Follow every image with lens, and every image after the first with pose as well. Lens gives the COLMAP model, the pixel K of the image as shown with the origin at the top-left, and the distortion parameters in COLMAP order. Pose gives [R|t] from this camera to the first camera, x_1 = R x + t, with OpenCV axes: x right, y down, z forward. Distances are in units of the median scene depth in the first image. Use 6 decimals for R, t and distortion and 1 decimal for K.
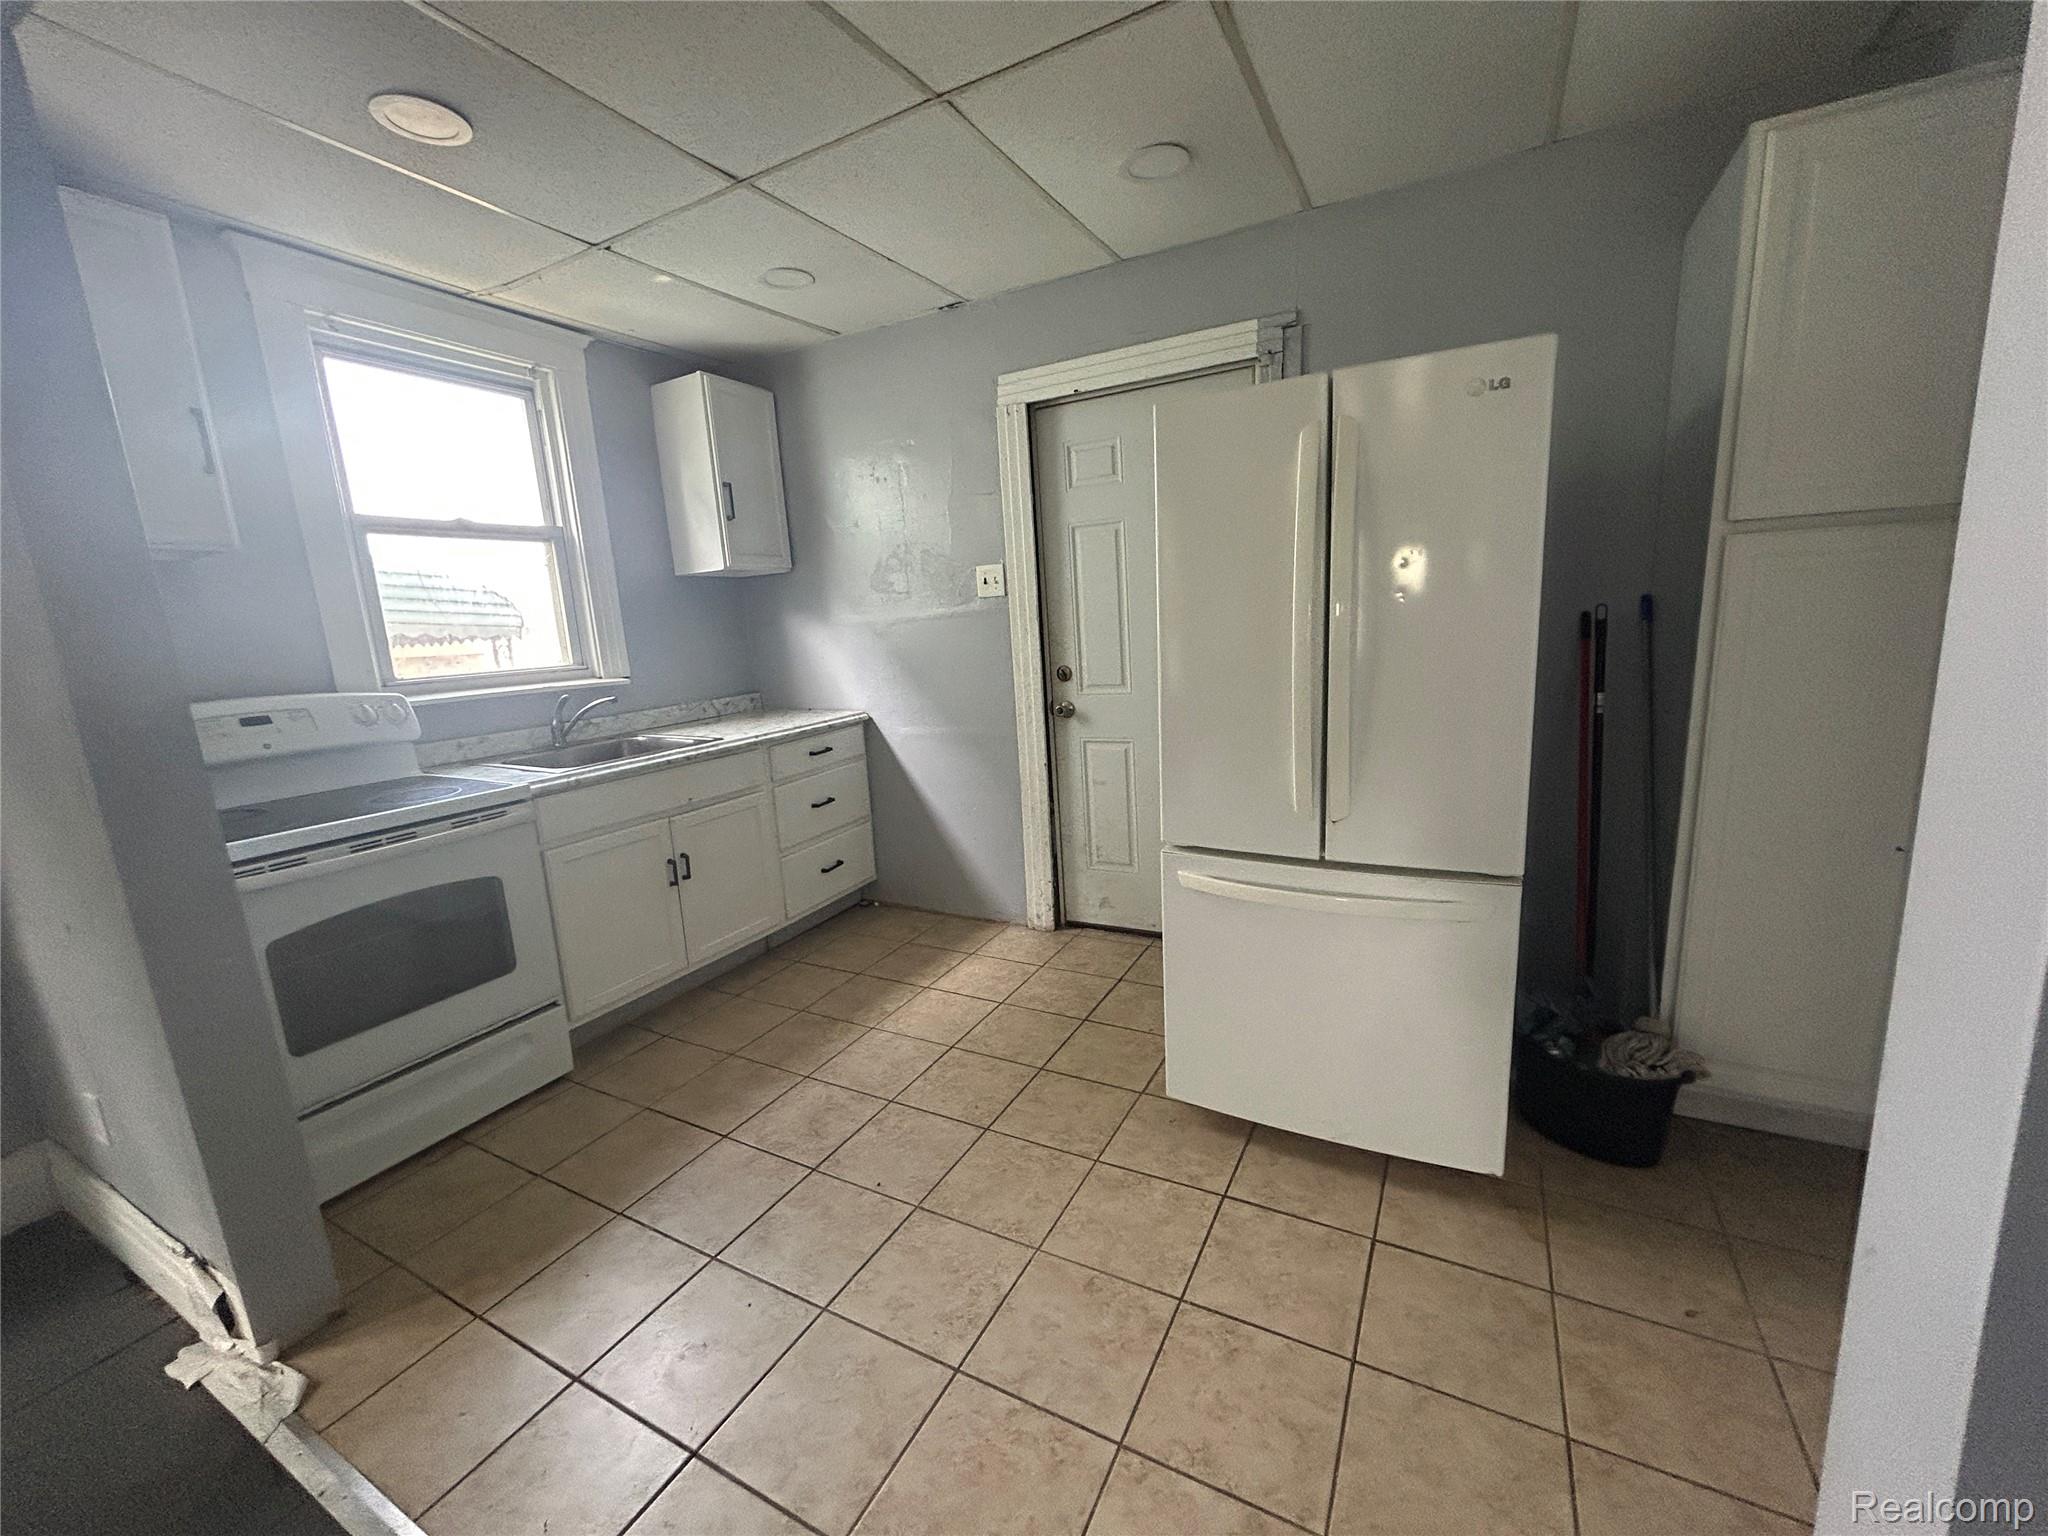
lens RADIAL K [[823.1, 0, 1029.6], [0, 823.1, 775.3], [0, 0, 1]] dist [-0.005775, 0.001292]
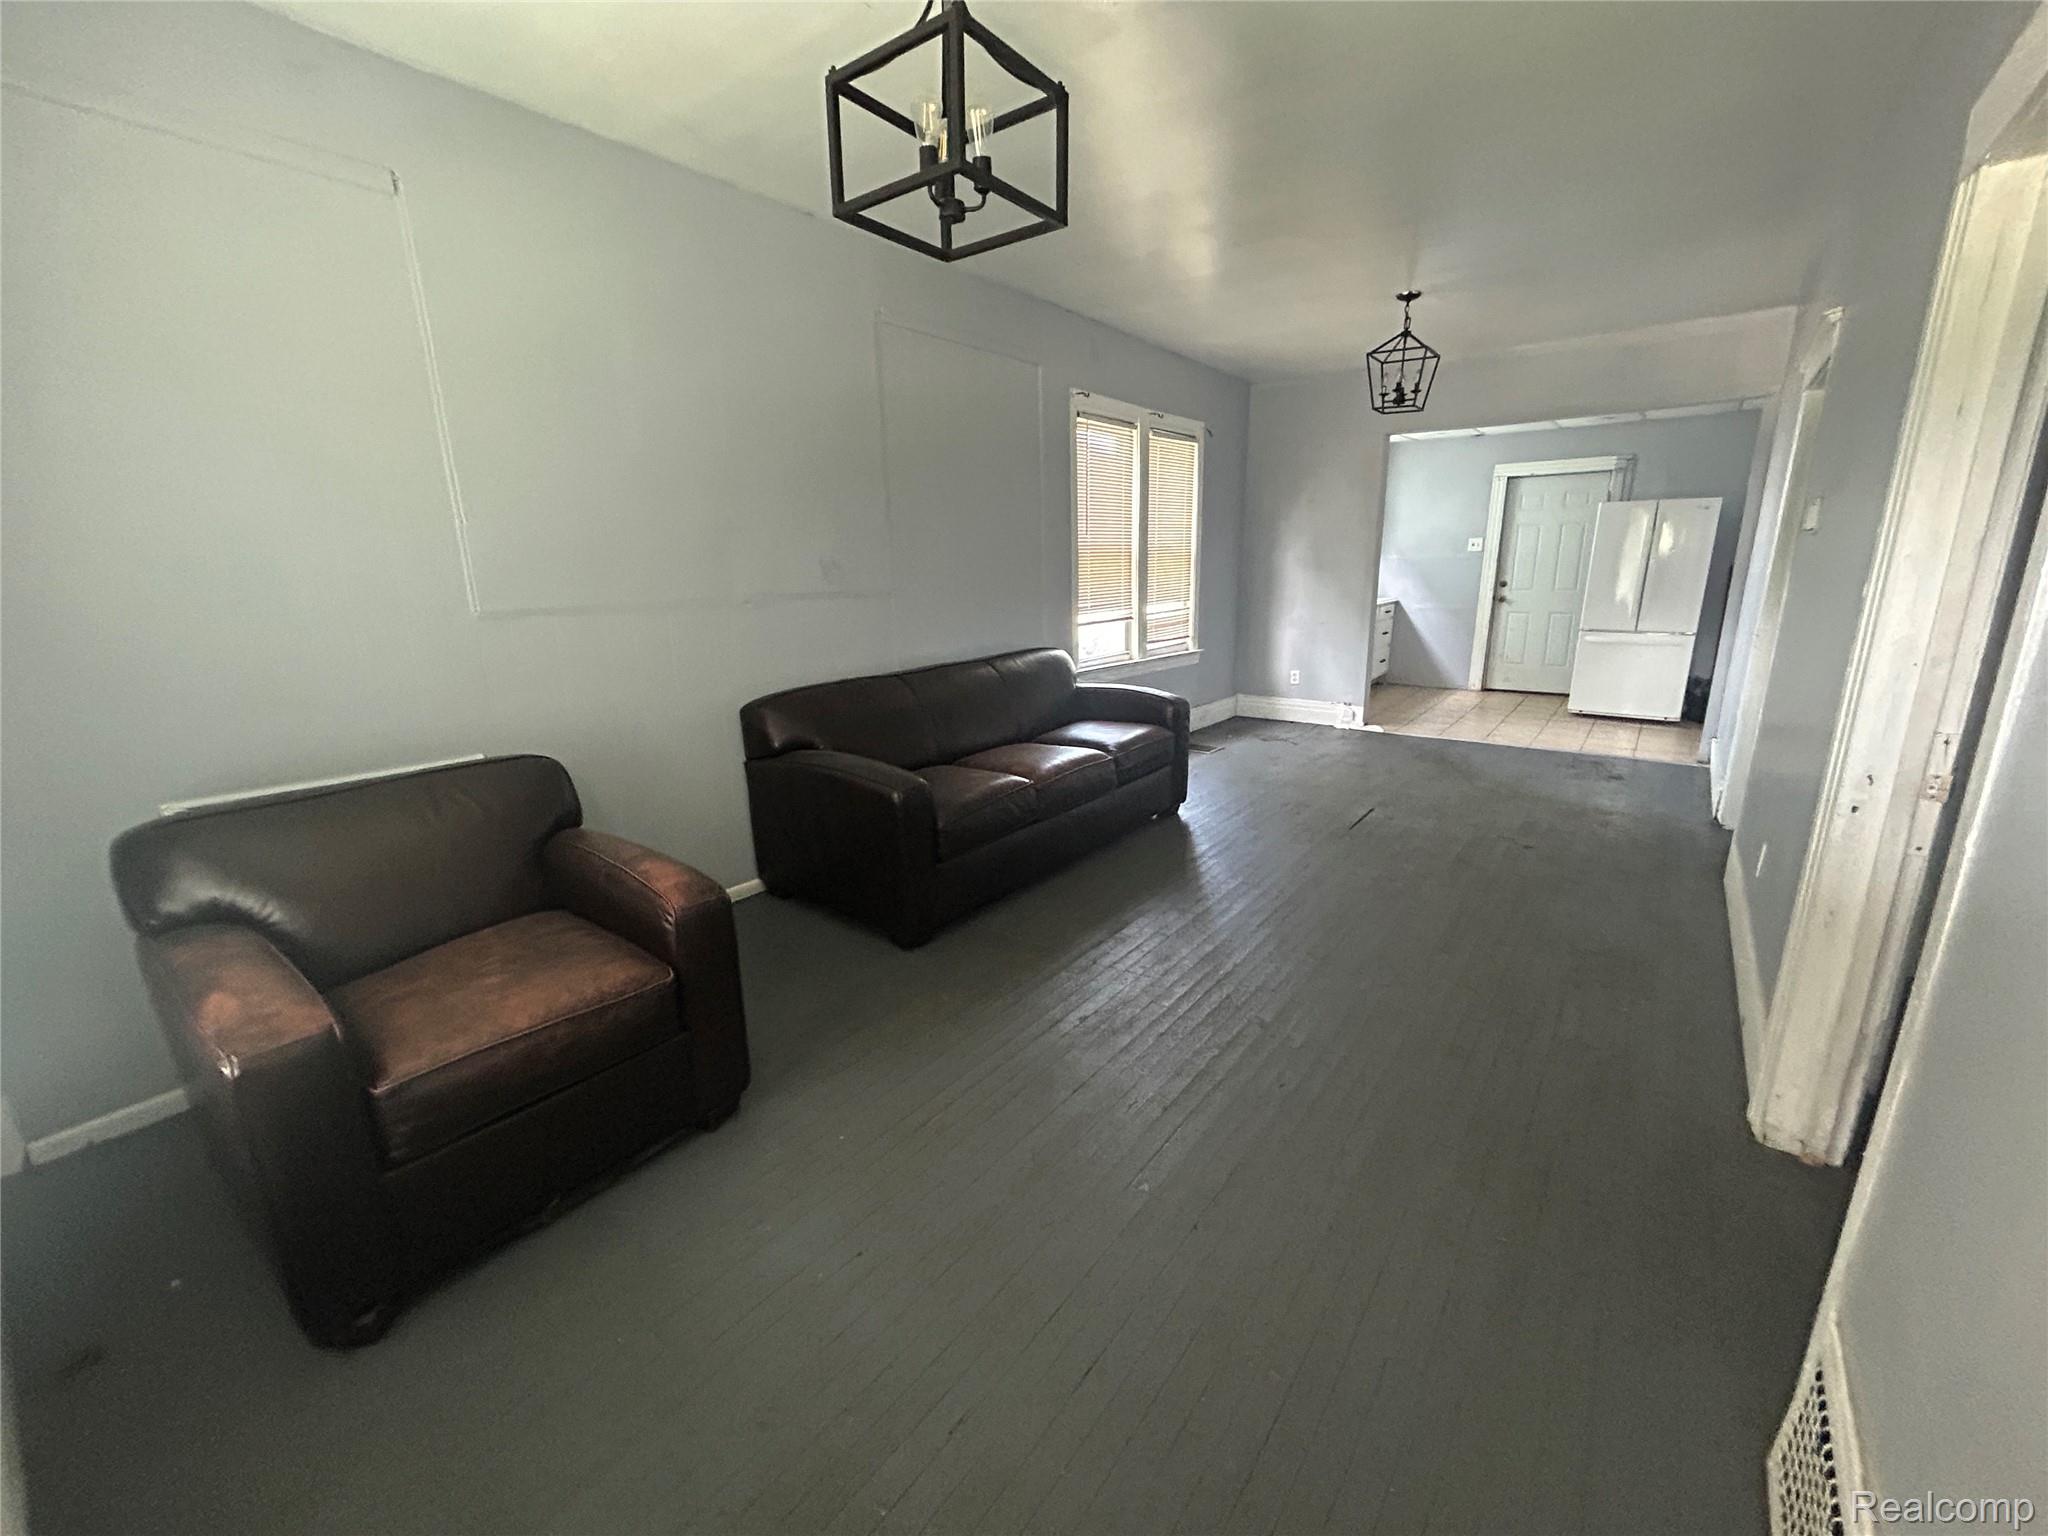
lens RADIAL K [[823.1, 0, 1027.3], [0, 823.1, 768.8], [0, 0, 1]] dist [-0.005775, 0.001292]
pose [[0.984008, 0.083530, -0.157325, -0.998297], [-0.074079, 0.995130, 0.065022, 0.402563], [0.161990, -0.052327, 0.985404, -1.819866]]
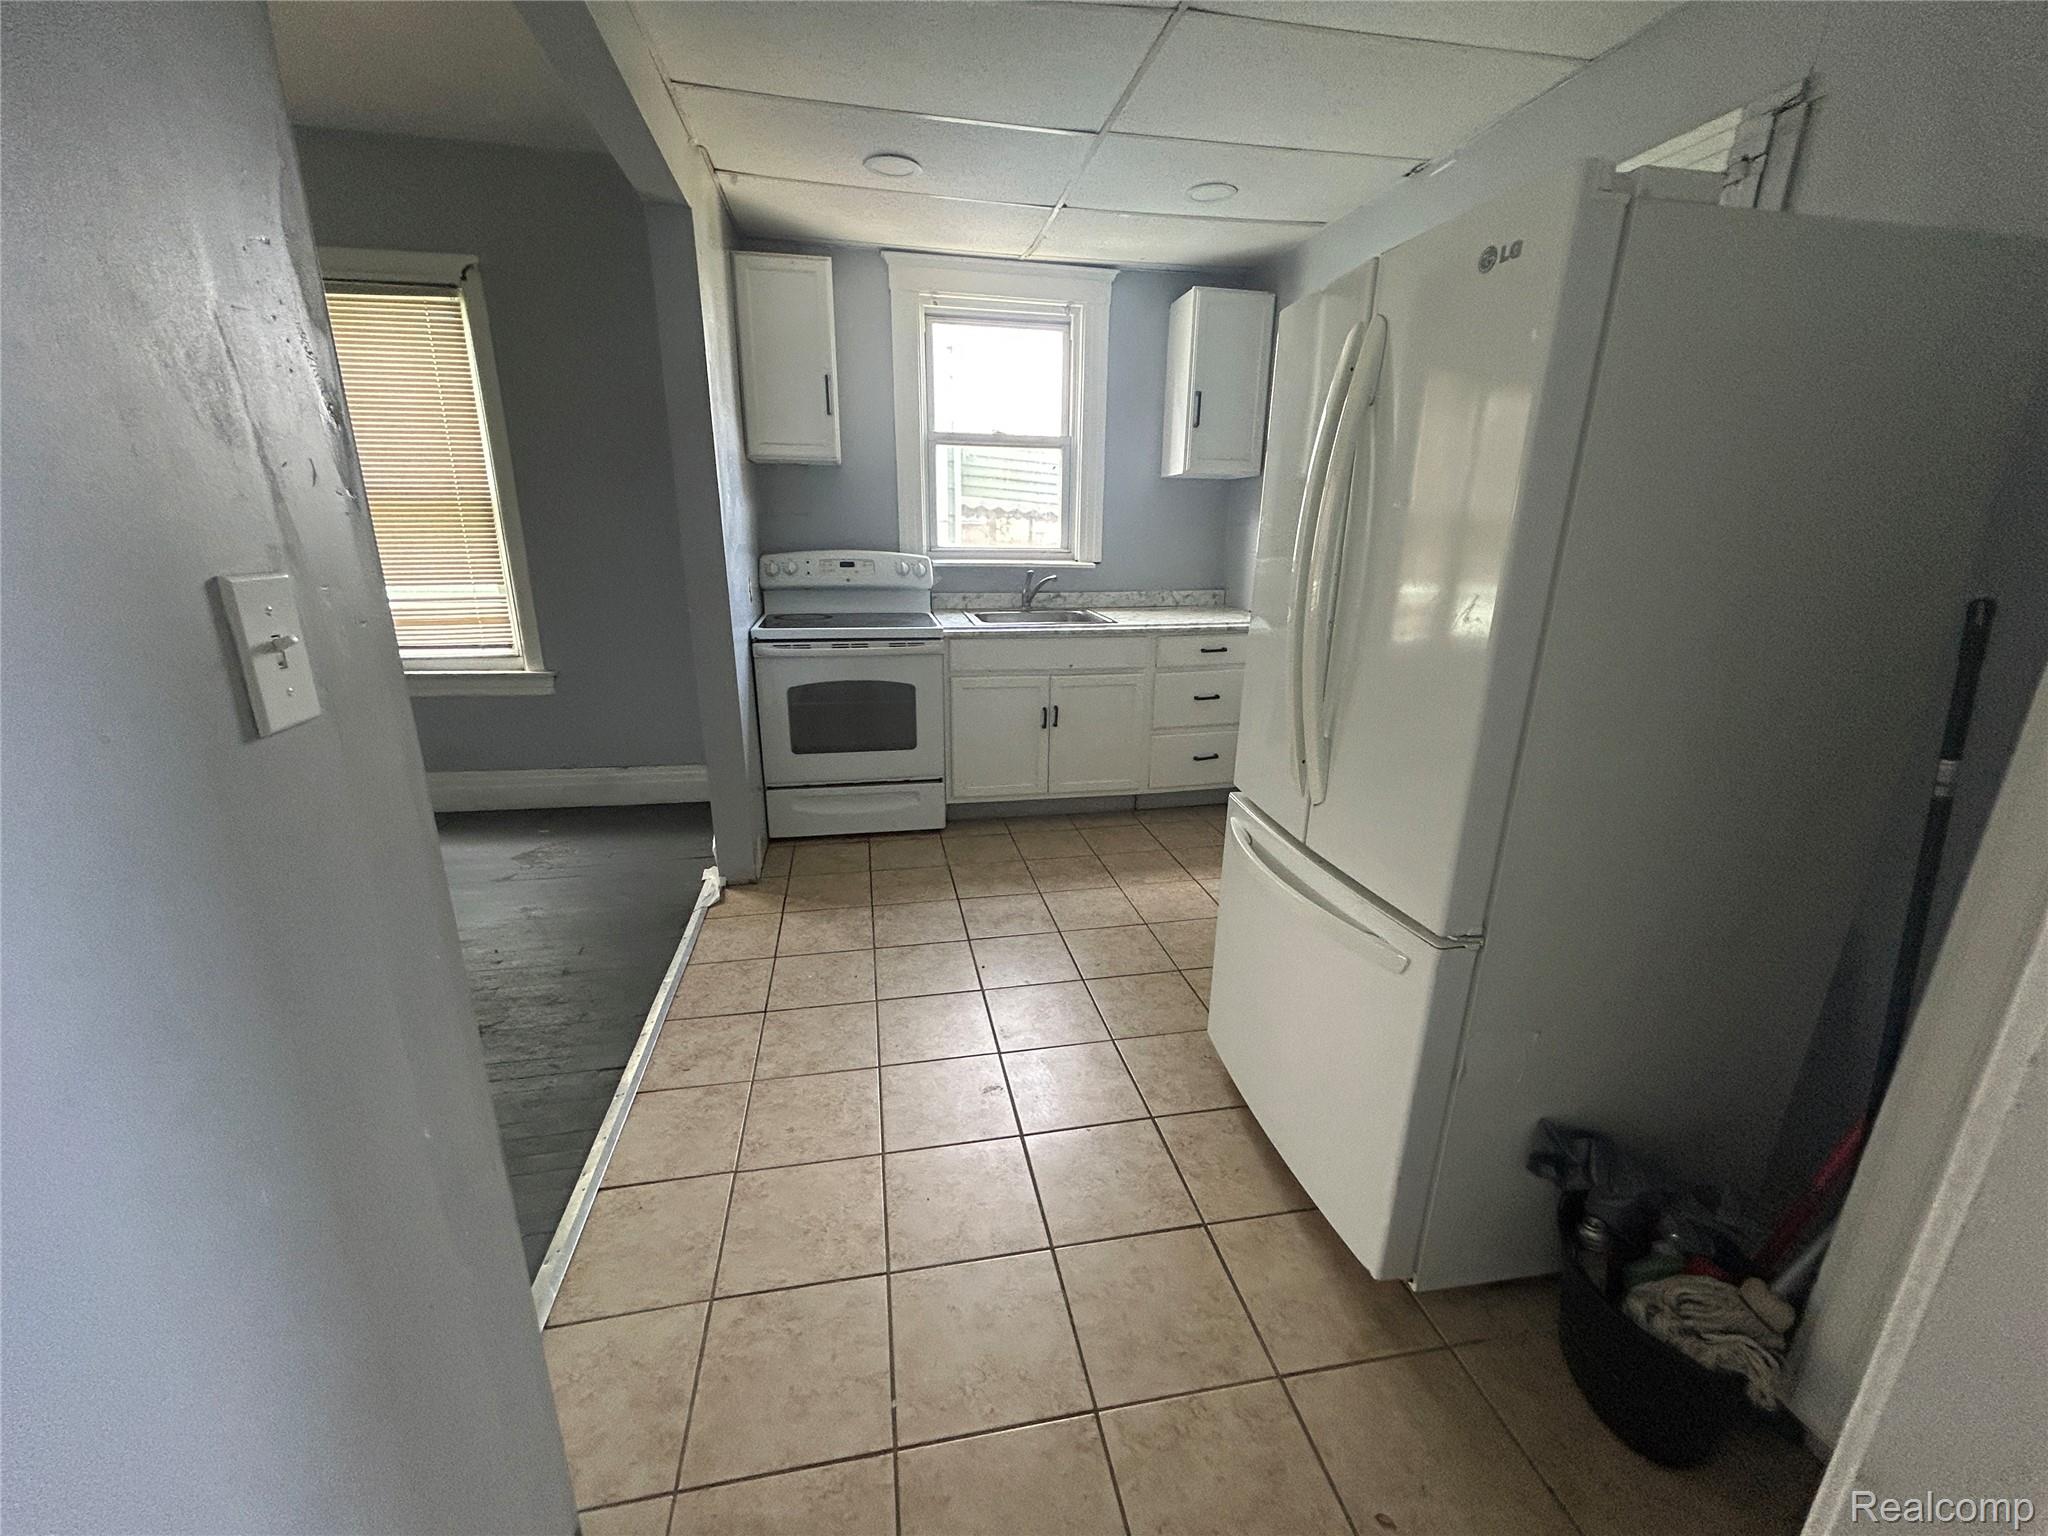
lens RADIAL K [[823.1, 0, 1021.4], [0, 823.1, 781.4], [0, 0, 1]] dist [-0.005775, 0.001292]
pose [[0.629544, 0.292500, -0.719804, 0.463457], [-0.194889, 0.956261, 0.218136, -0.056760], [0.752126, 0.002955, 0.659013, 0.110676]]
